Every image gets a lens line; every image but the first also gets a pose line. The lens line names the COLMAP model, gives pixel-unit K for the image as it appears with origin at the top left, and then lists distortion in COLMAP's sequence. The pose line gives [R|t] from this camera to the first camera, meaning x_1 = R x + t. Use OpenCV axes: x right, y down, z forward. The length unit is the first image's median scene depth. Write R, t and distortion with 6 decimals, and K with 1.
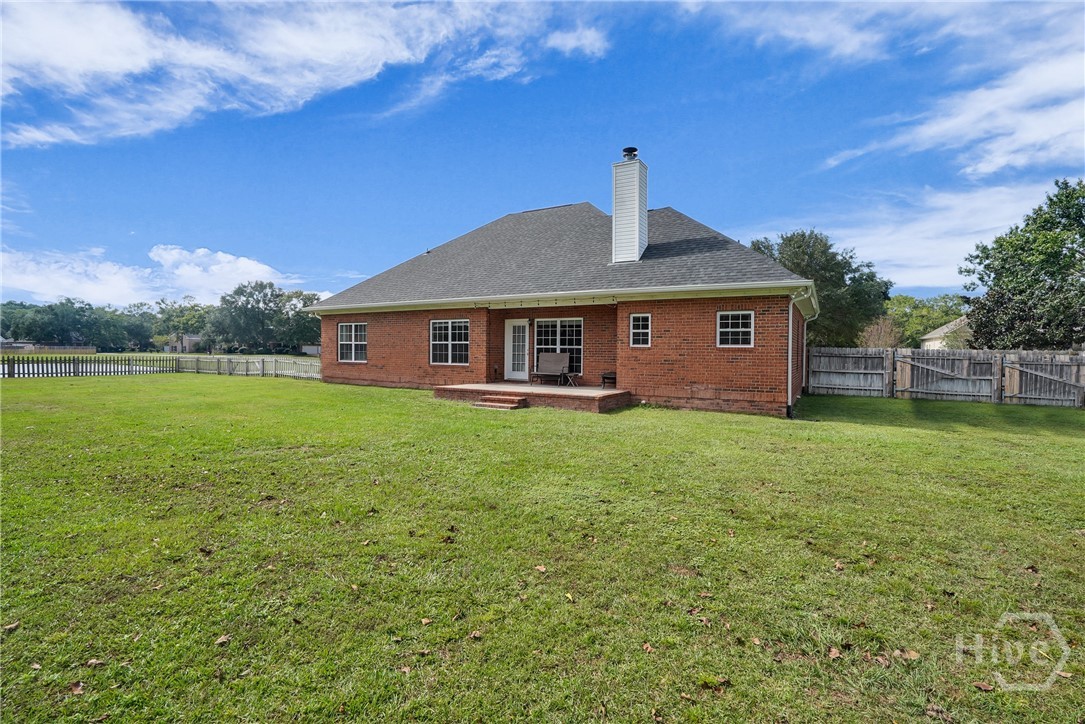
lens RADIAL K [[506.5, 0, 542.5], [0, 506.5, 362.0], [0, 0, 1]] dist [-0.039856, 0.000286]
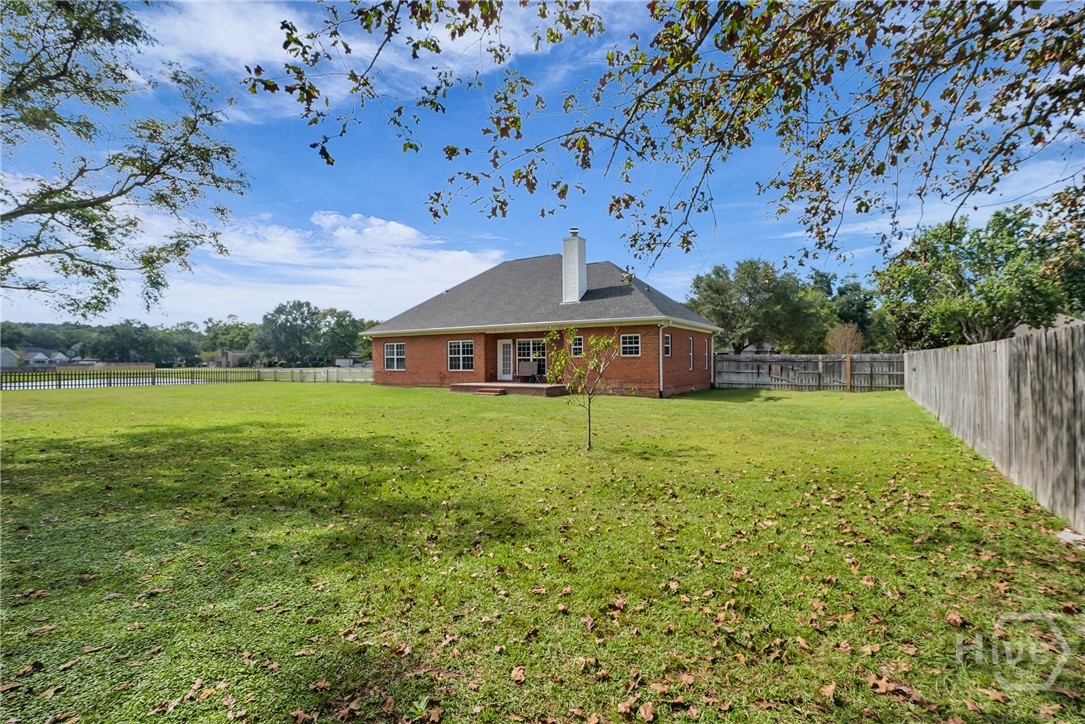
lens RADIAL K [[506.5, 0, 542.5], [0, 506.5, 362.0], [0, 0, 1]] dist [-0.039856, 0.000286]
pose [[0.998765, -0.016120, -0.047001, 0.126857], [0.015209, 0.999691, -0.019664, 0.012714], [0.047303, 0.018924, 0.998701, -0.479337]]
